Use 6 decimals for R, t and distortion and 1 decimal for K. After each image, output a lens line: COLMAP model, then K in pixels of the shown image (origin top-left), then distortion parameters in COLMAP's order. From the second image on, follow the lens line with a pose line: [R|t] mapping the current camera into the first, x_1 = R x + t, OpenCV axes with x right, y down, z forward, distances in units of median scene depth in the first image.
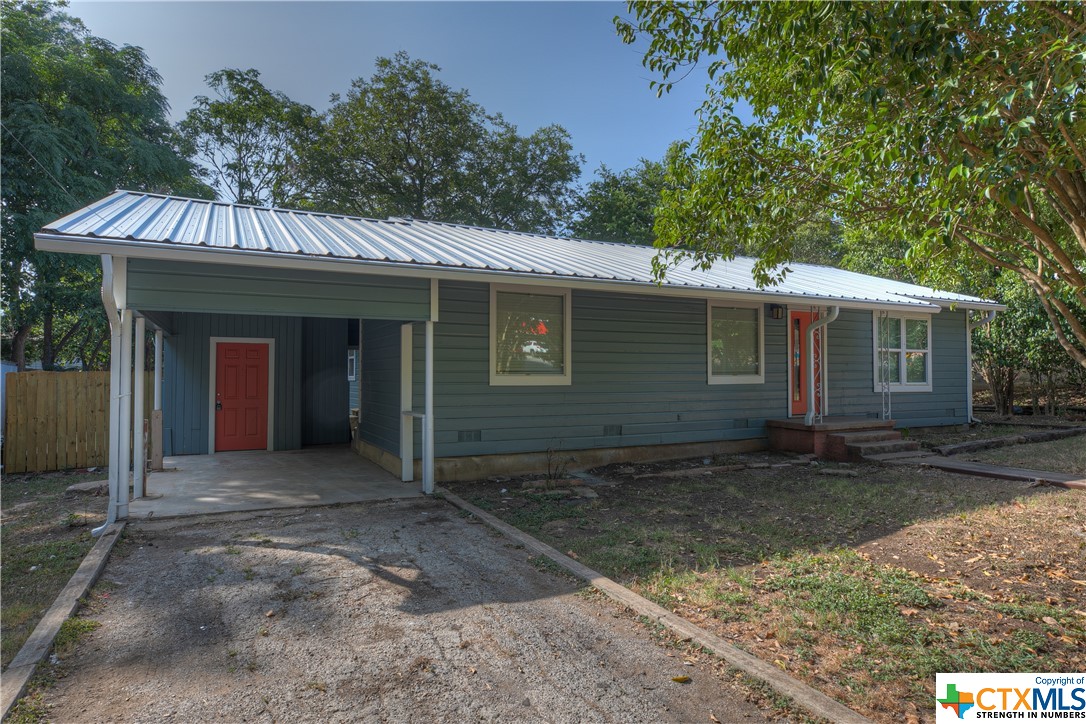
lens RADIAL K [[632.4, 0, 543.0], [0, 632.4, 362.0], [0, 0, 1]] dist [0.000564, -0.000455]
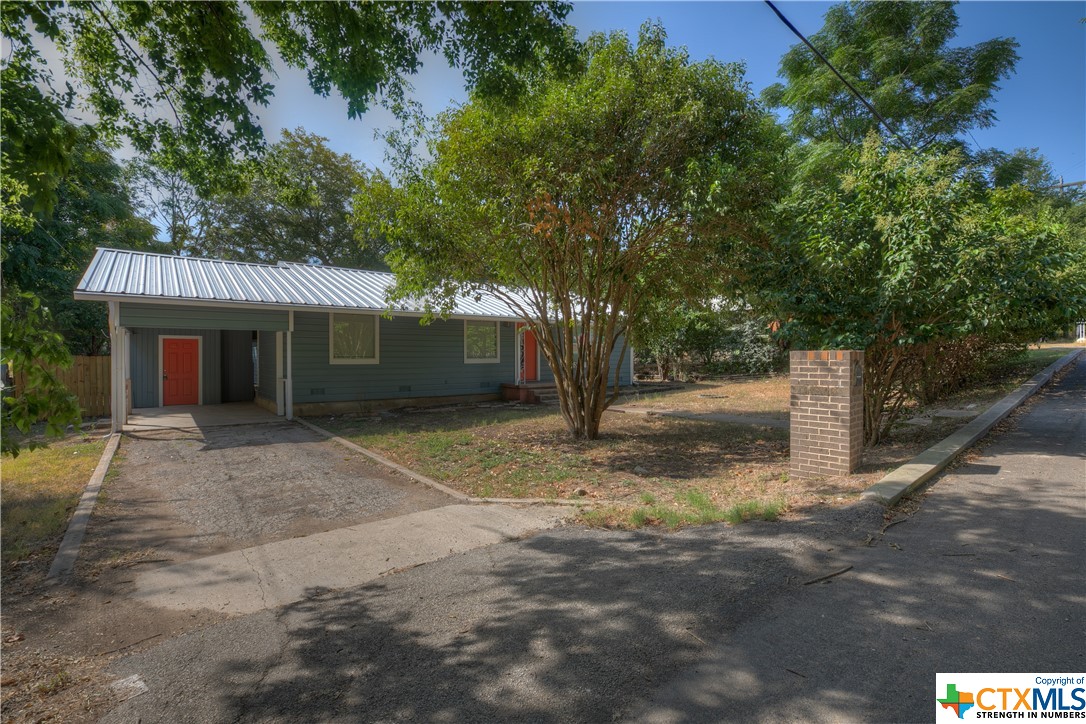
lens RADIAL K [[518.7, 0, 543.0], [0, 518.7, 362.0], [0, 0, 1]] dist [-0.002679, 0.000220]
pose [[0.984594, -0.001679, 0.174847, 0.237264], [-0.003959, 0.999483, 0.031892, -0.018581], [-0.174811, -0.032093, 0.984079, -0.538580]]
